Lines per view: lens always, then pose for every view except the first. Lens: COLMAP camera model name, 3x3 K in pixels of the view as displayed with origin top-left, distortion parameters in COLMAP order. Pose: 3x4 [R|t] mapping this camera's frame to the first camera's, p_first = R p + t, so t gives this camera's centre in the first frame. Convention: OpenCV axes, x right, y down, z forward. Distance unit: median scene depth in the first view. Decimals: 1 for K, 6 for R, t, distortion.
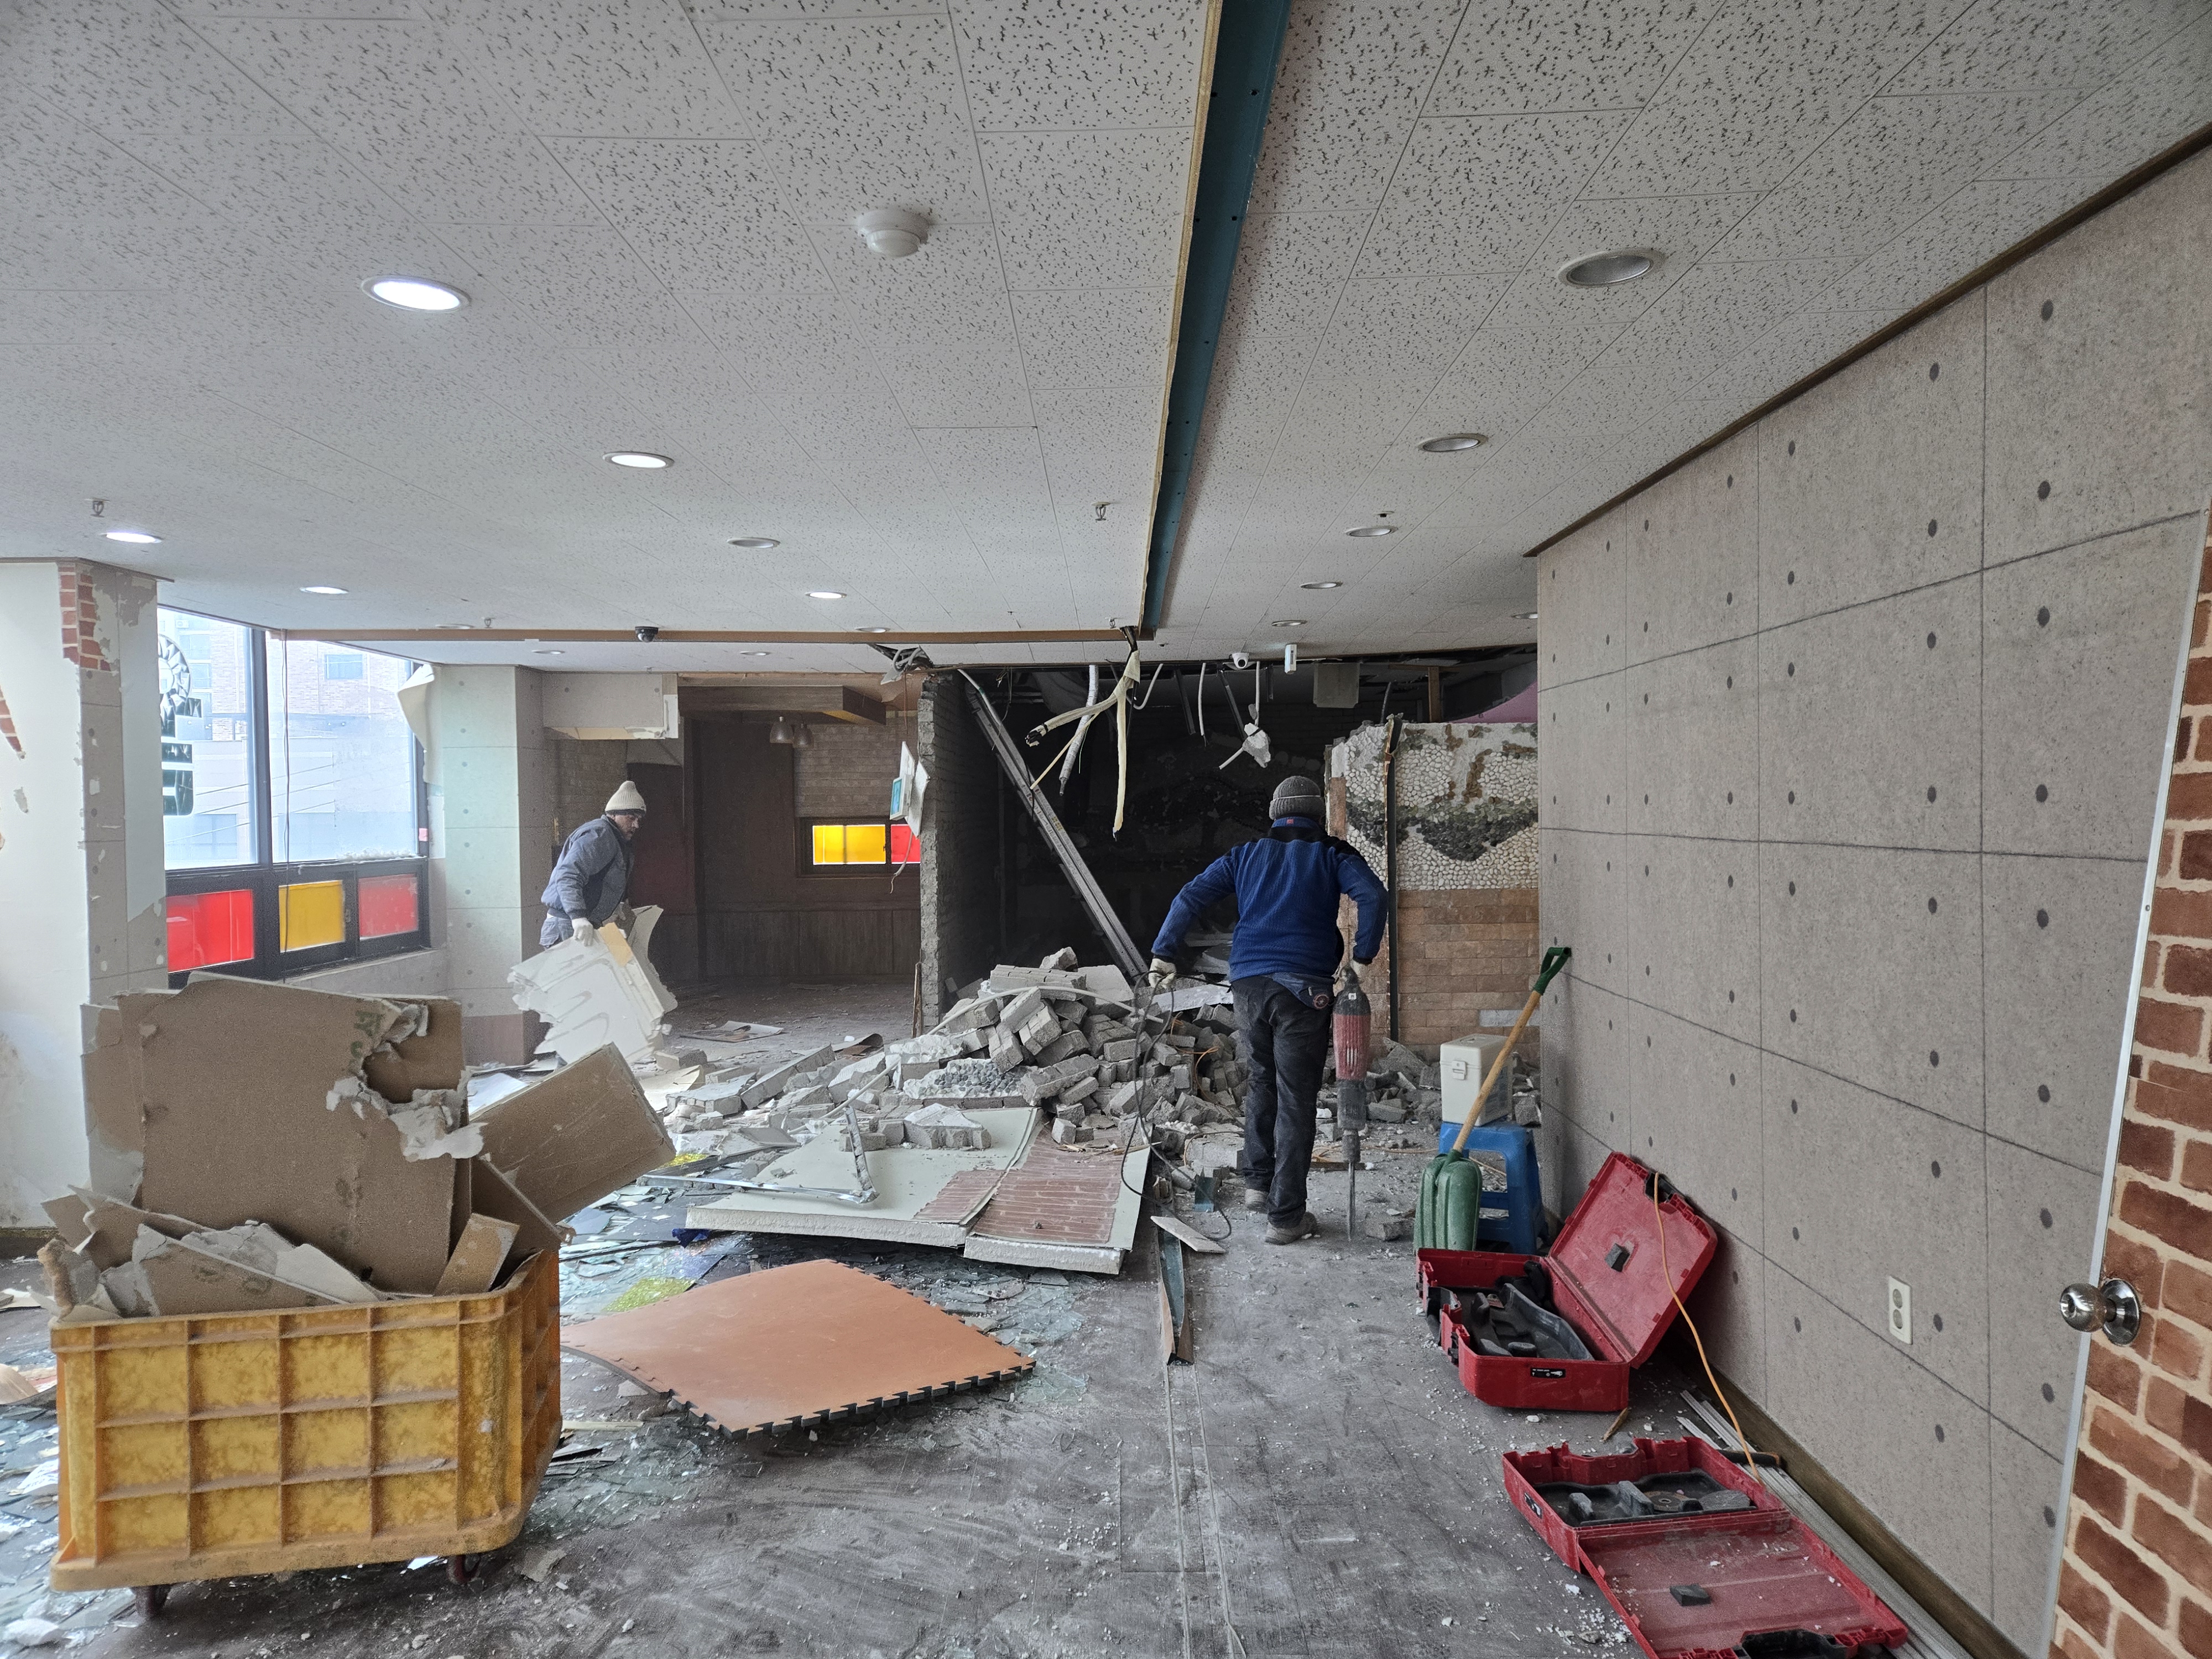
lens RADIAL K [[1480.7, 0, 1080.7], [0, 1480.7, 856.6], [0, 0, 1]] dist [0.079730, -0.000187]
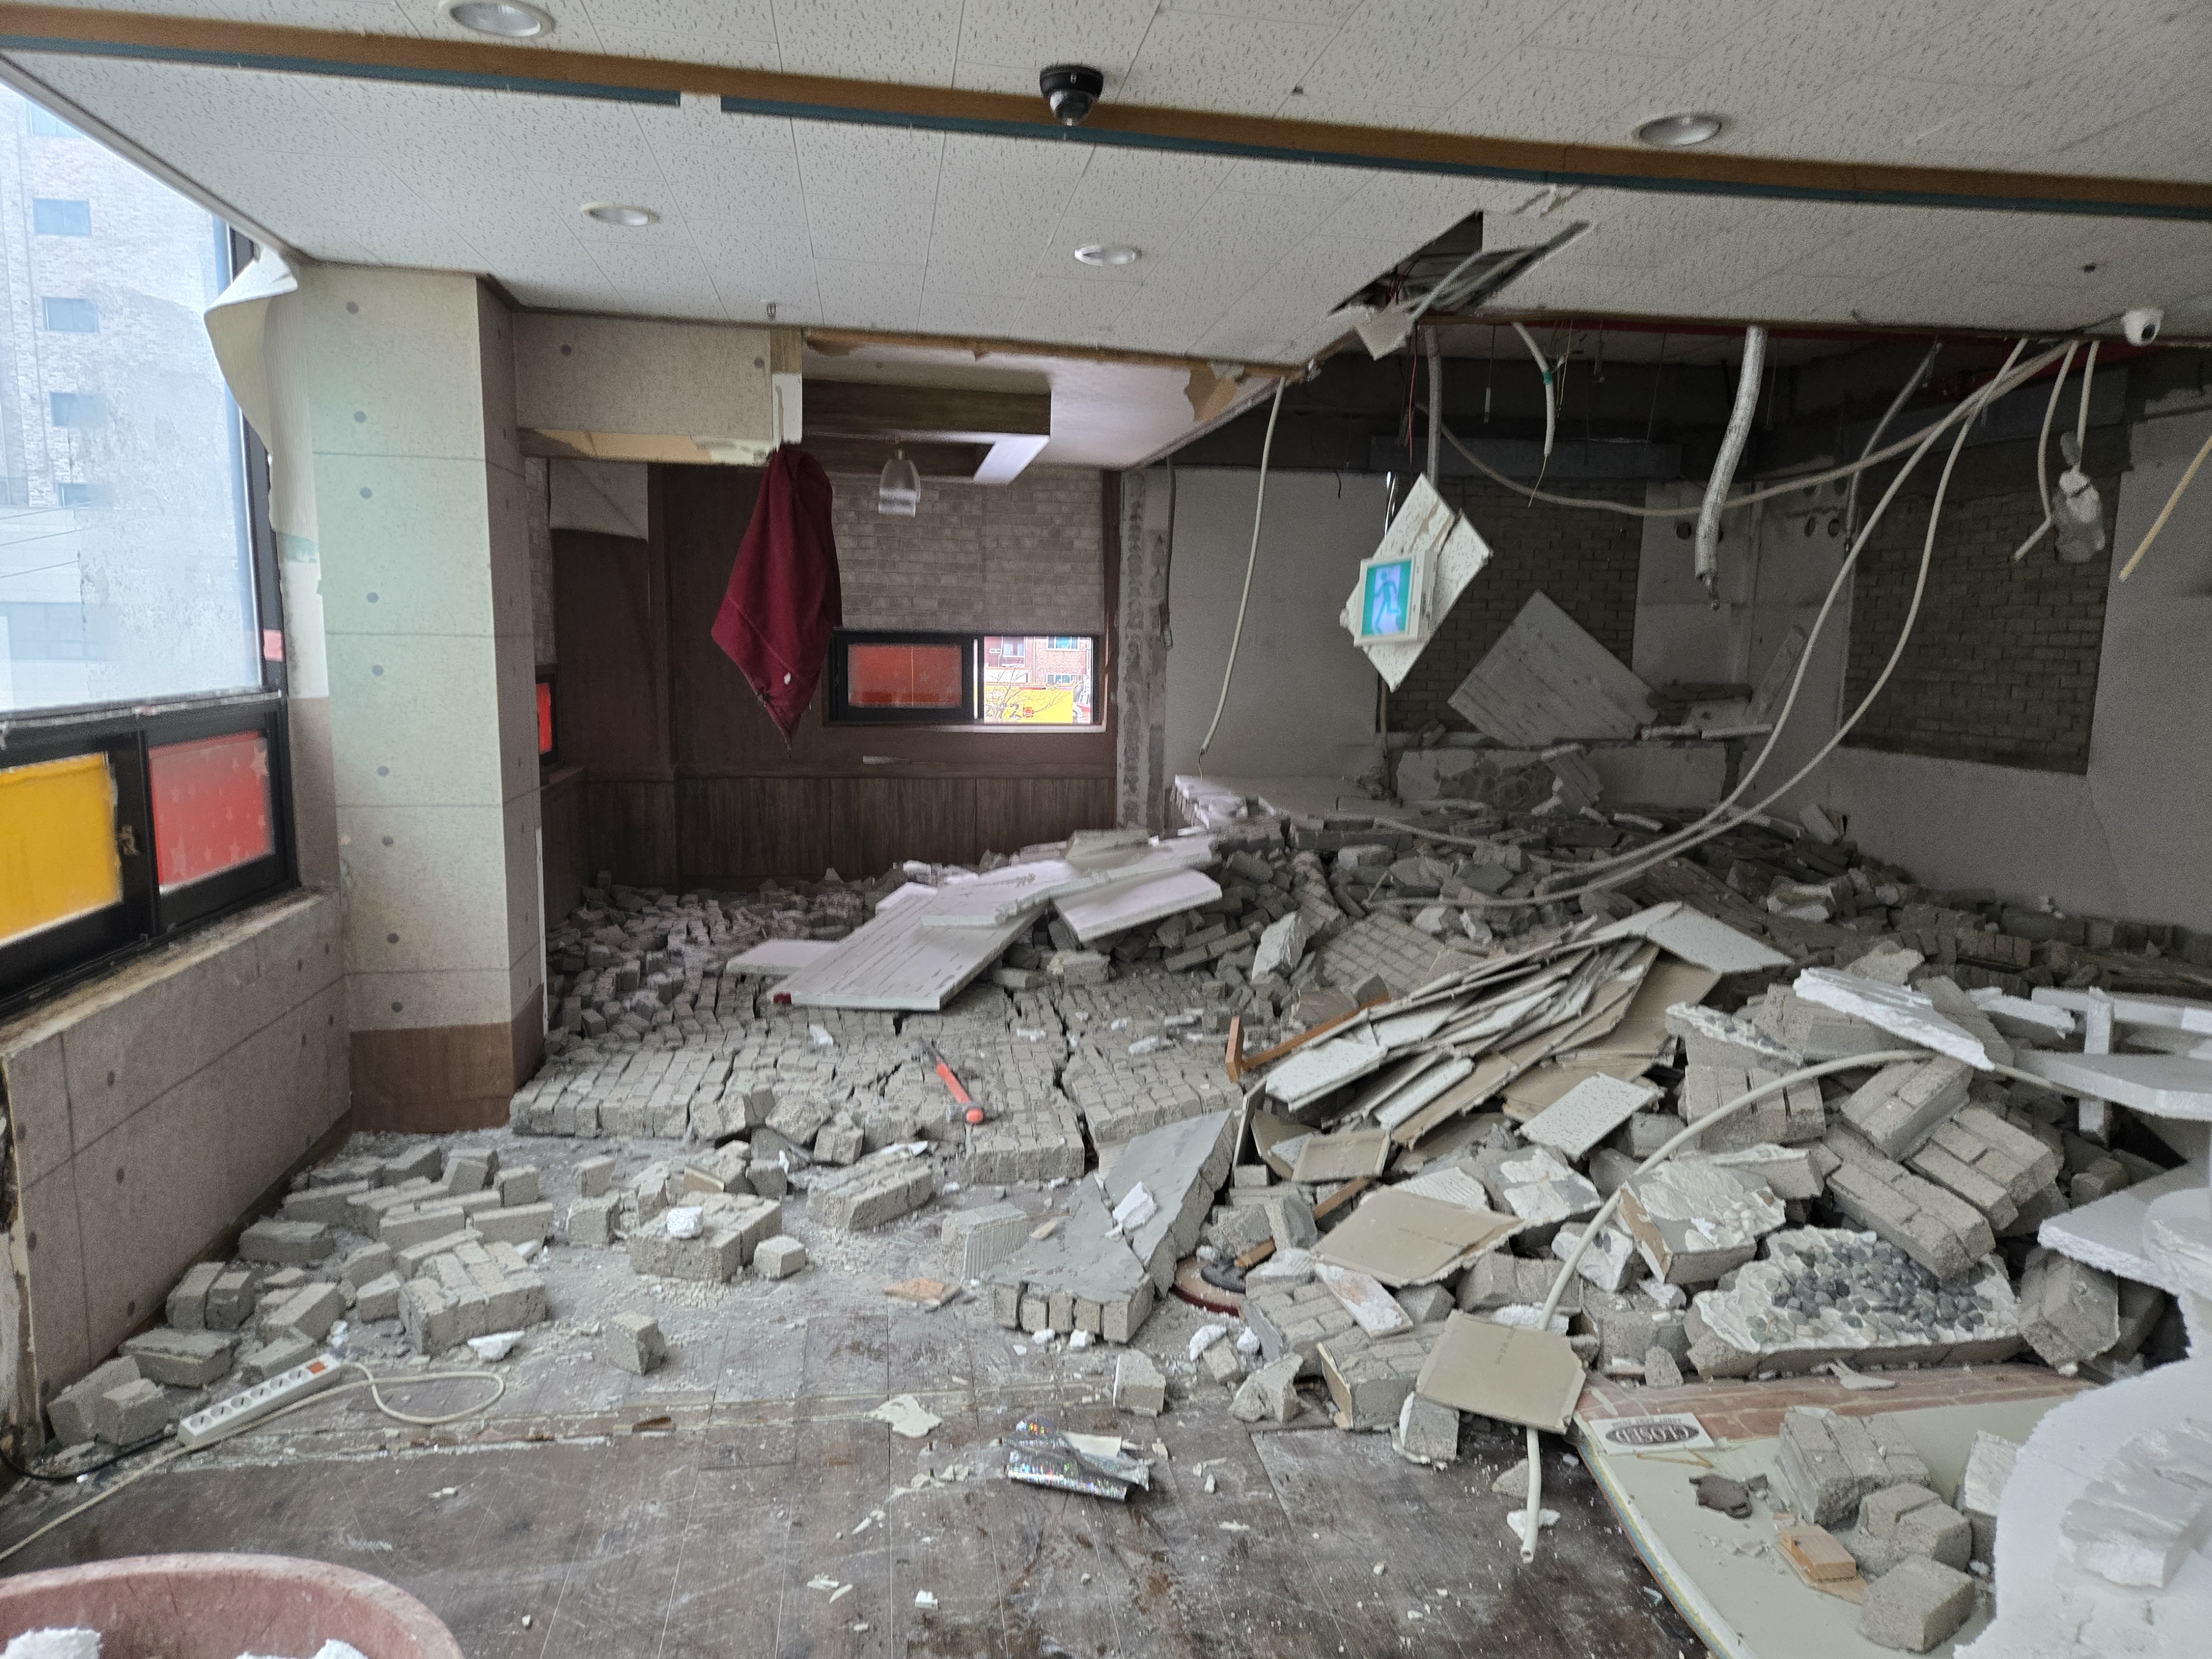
lens RADIAL K [[1461.3, 0, 1101.9], [0, 1461.3, 851.3], [0, 0, 1]] dist [0.076142, -0.061520]
pose [[0.982146, 0.001645, 0.188111, -0.310197], [-0.023436, 0.993241, 0.113677, -0.011085], [-0.186652, -0.116056, 0.975547, 0.567826]]
